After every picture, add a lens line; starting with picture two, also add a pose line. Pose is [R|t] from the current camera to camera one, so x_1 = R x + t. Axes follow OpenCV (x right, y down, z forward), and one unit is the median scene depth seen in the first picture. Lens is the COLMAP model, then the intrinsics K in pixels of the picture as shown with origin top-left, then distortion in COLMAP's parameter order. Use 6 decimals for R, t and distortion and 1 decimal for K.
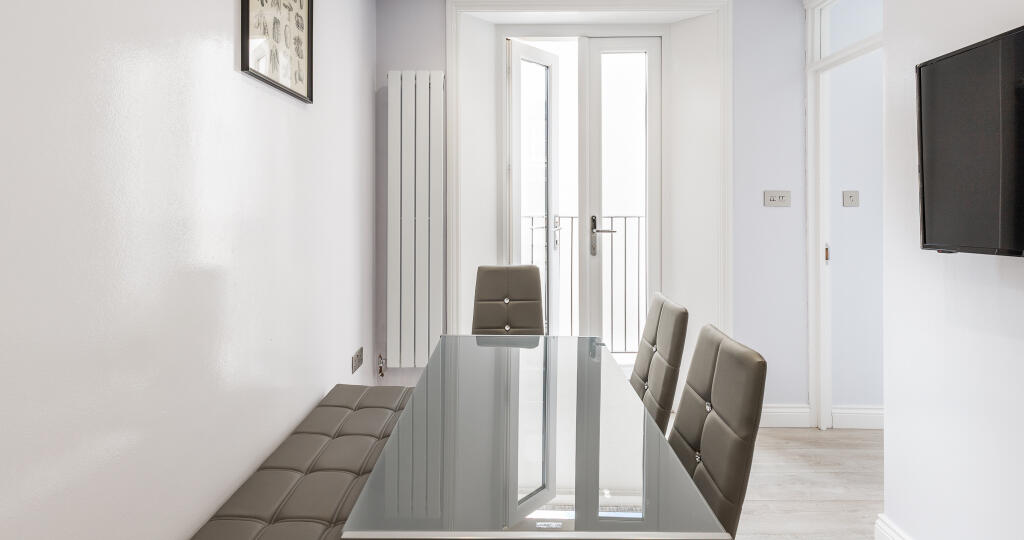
lens RADIAL K [[464.4, 0, 519.5], [0, 464.4, 197.1], [0, 0, 1]] dist [-0.001406, 0.000050]
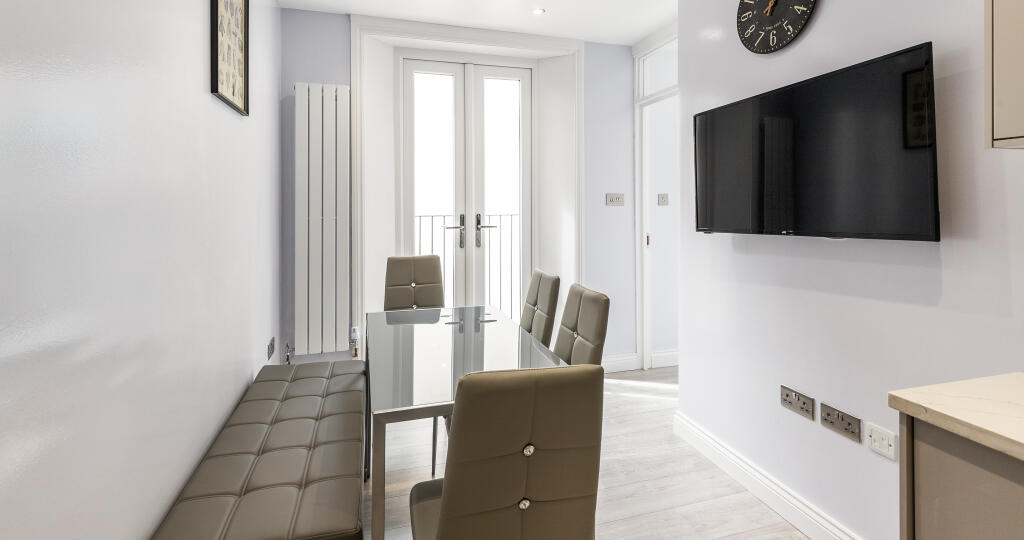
lens RADIAL K [[464.4, 0, 519.5], [0, 464.4, 197.1], [0, 0, 1]] dist [-0.001406, 0.000050]
pose [[0.954332, 0.000196, 0.298748, -0.106301], [0.000131, 0.999999, -0.001074, -0.002111], [-0.298748, 0.001064, 0.954331, -0.191785]]
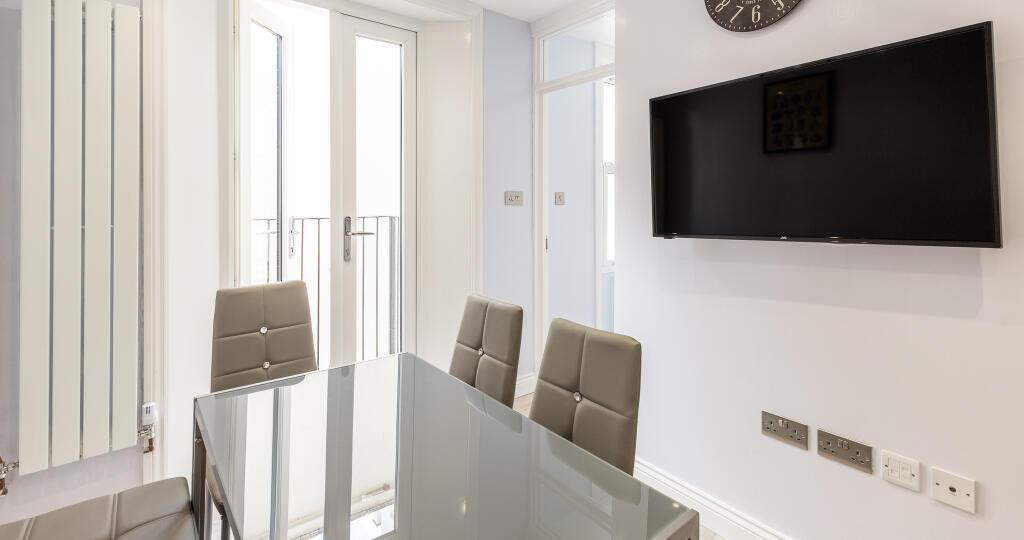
lens RADIAL K [[458.5, 0, 513.9], [0, 458.5, 198.3], [0, 0, 1]] dist [0.001274, -0.000117]
pose [[0.773431, 0.003777, 0.633870, -0.165021], [-0.006977, 0.999972, 0.002554, 0.000513], [-0.633843, -0.006398, 0.773436, 0.131599]]
